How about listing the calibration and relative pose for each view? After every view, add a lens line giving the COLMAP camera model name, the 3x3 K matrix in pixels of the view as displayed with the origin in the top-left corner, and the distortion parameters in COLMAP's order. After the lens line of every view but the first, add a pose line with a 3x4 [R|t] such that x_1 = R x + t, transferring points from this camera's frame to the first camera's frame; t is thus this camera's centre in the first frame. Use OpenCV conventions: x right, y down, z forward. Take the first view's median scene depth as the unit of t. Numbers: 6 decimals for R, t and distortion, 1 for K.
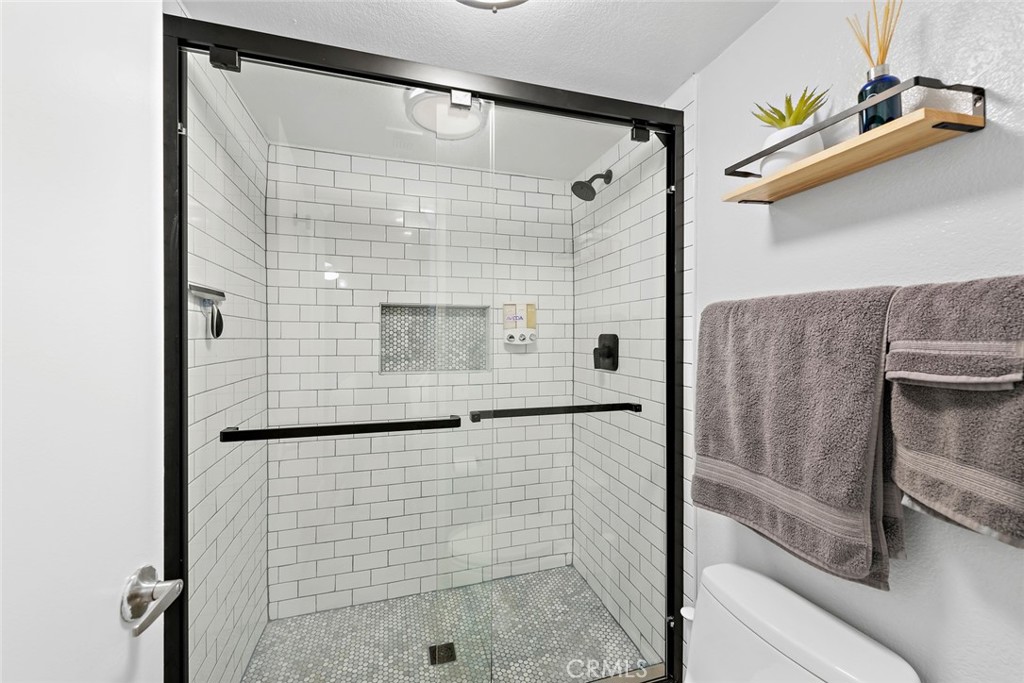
lens RADIAL K [[400.0, 0, 512.0], [0, 400.0, 341.5], [0, 0, 1]] dist [0.002306, -0.000080]
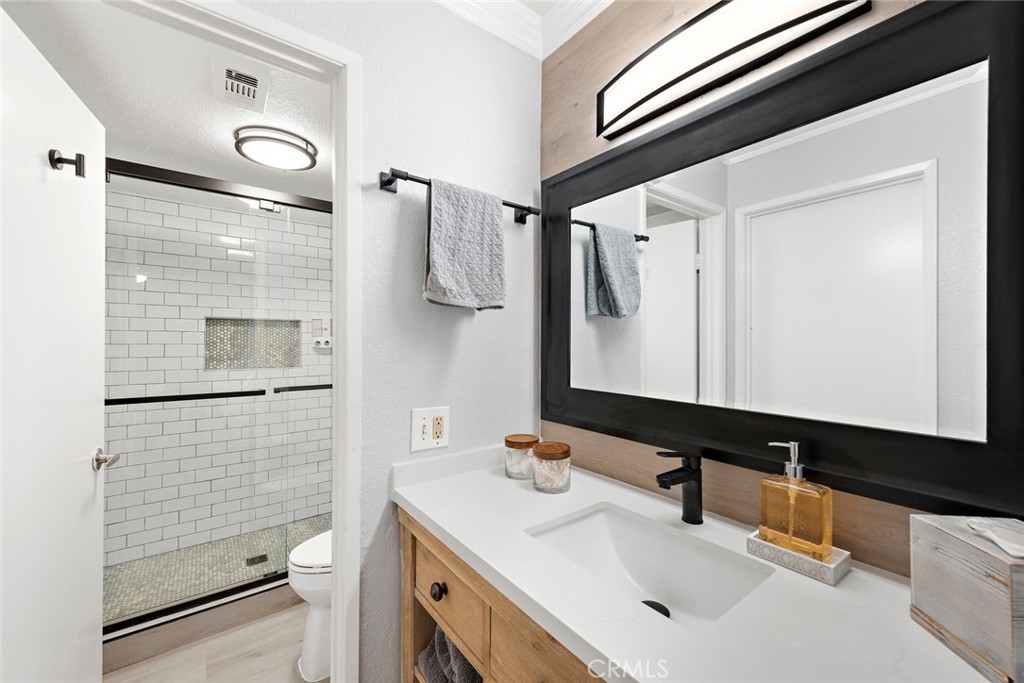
lens RADIAL K [[400.0, 0, 512.0], [0, 400.0, 341.5], [0, 0, 1]] dist [0.002306, -0.000080]
pose [[0.935833, 0.005651, 0.352400, 0.143660], [-0.007947, 0.999956, 0.005067, -0.029177], [-0.352355, -0.007543, 0.935836, -0.562040]]
